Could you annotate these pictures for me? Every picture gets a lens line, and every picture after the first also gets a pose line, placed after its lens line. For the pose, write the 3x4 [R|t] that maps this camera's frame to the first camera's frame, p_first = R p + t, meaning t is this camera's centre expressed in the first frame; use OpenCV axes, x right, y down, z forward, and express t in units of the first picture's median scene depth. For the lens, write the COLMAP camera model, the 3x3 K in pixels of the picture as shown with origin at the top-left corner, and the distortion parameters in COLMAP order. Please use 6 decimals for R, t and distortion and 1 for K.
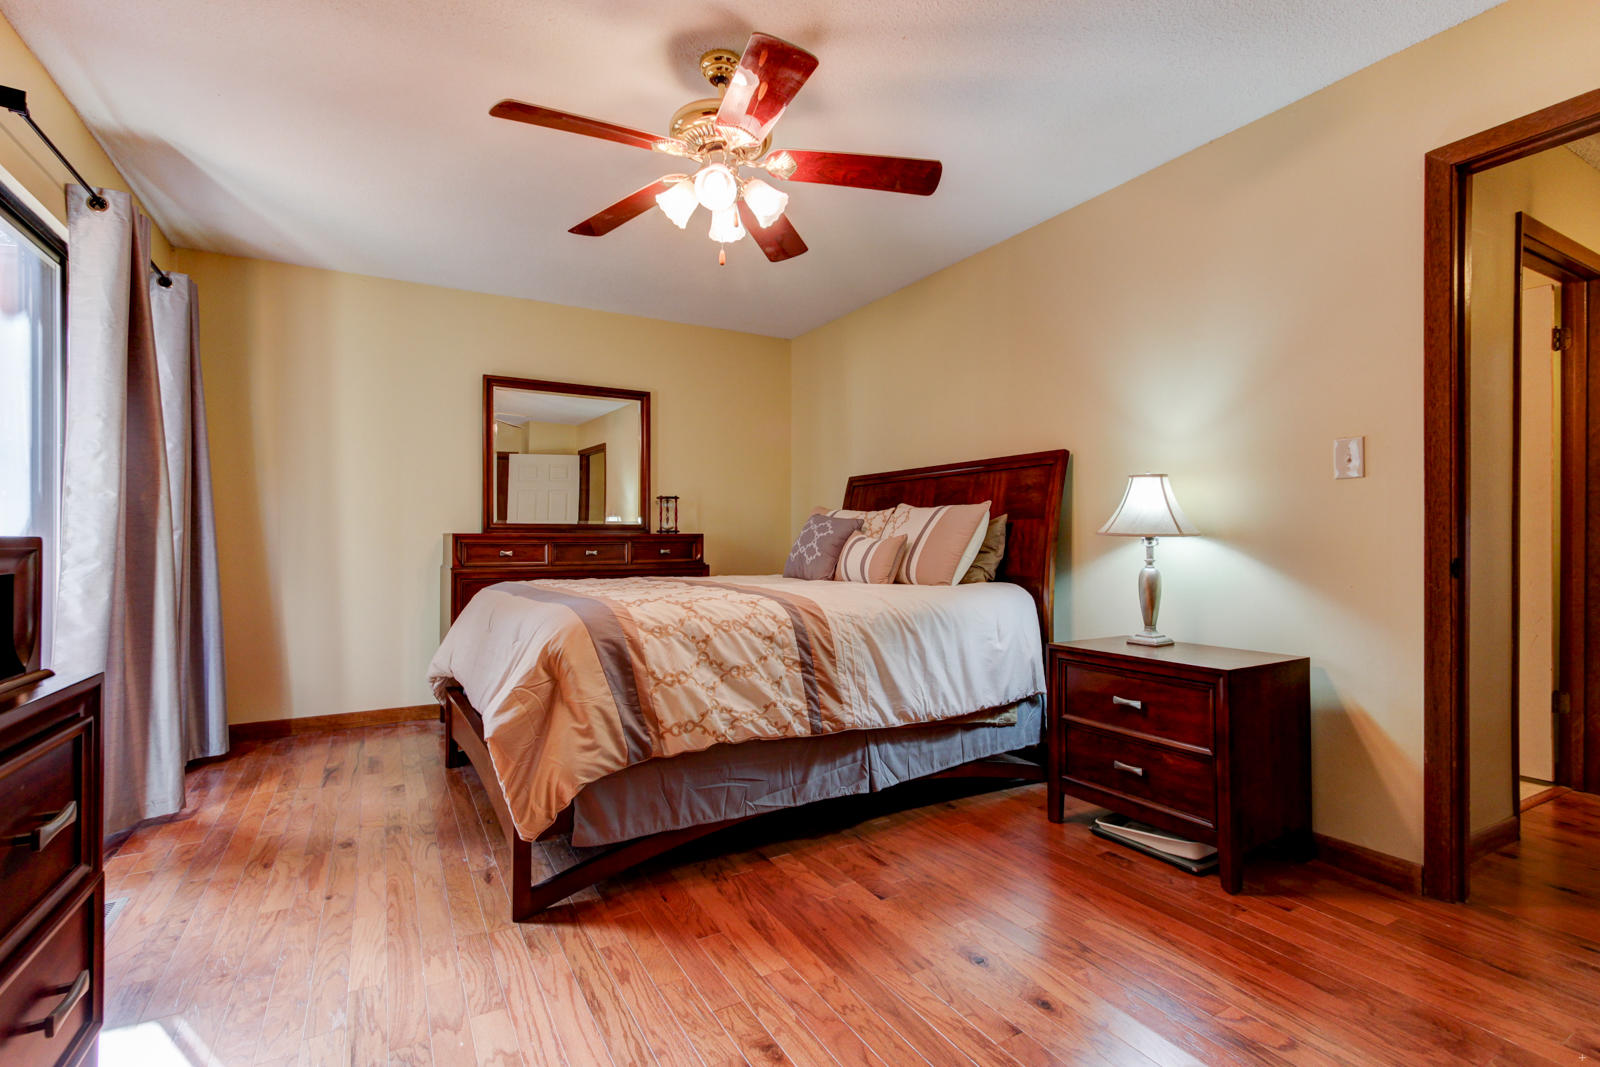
lens RADIAL K [[742.7, 0, 797.1], [0, 742.7, 534.0], [0, 0, 1]] dist [0.002585, 0.002879]
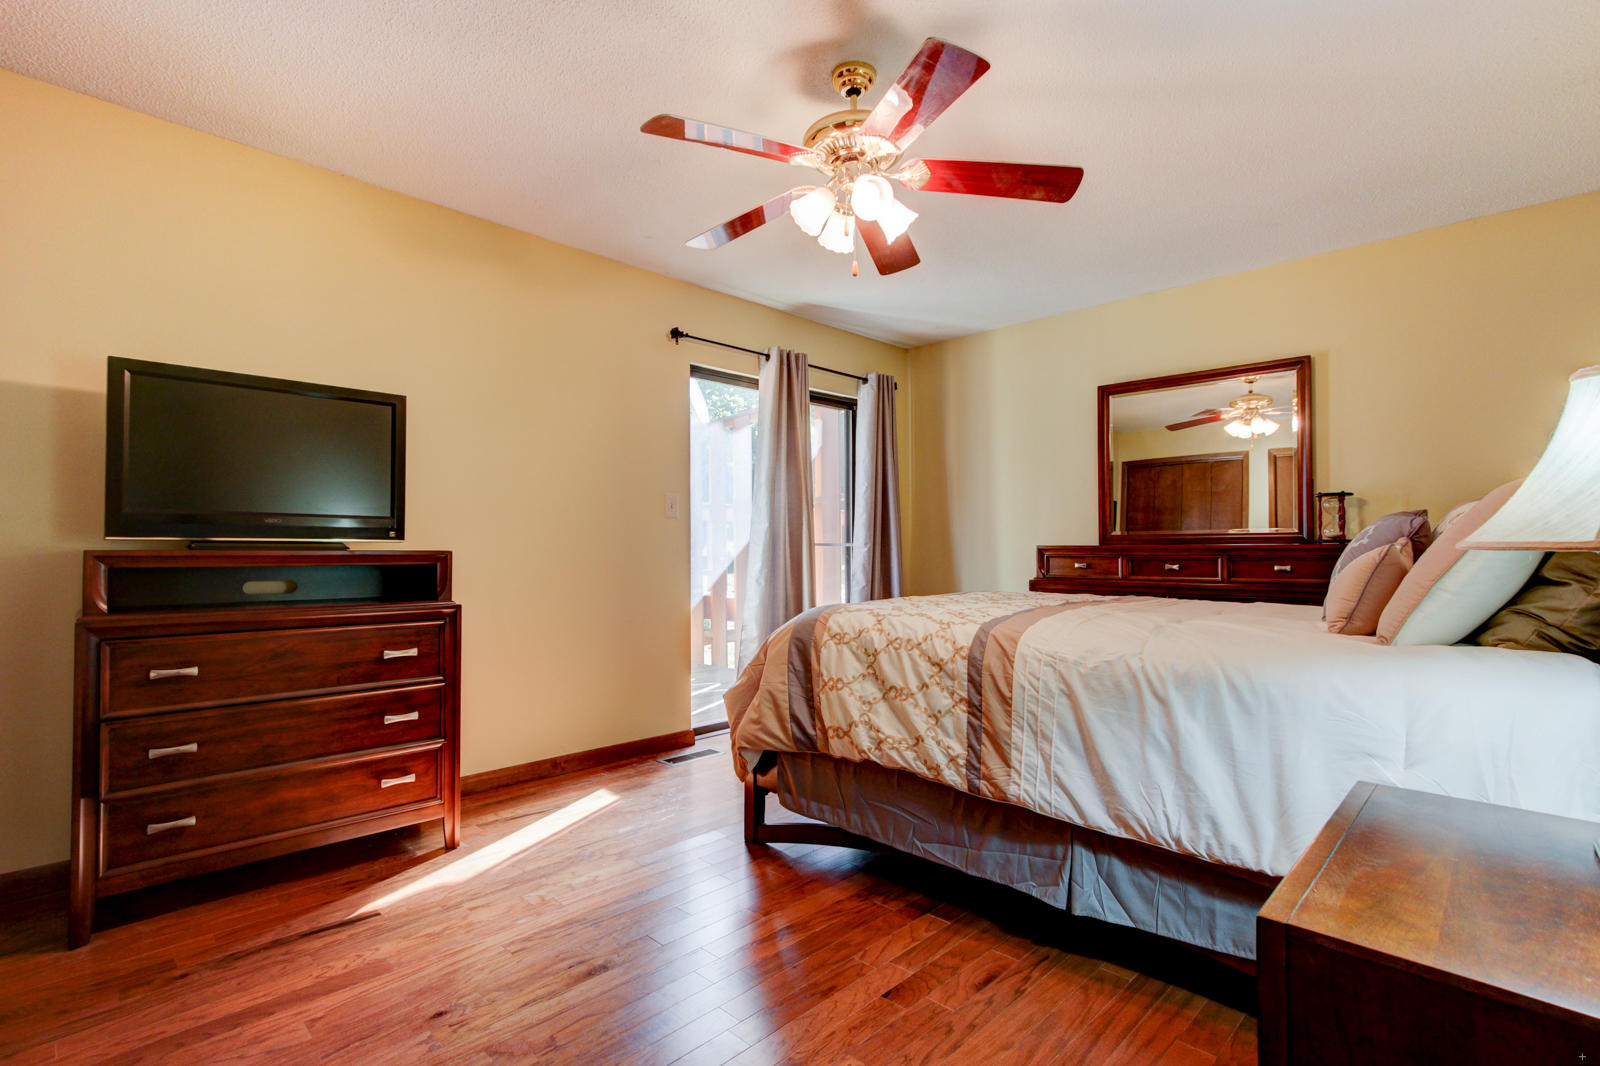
lens RADIAL K [[742.7, 0, 793.7], [0, 742.7, 540.4], [0, 0, 1]] dist [0.002585, 0.002879]
pose [[0.280691, -0.012323, -0.959719, 0.749364], [0.005443, 0.999922, -0.011247, 0.001988], [0.959783, -0.002067, 0.280736, 0.583057]]
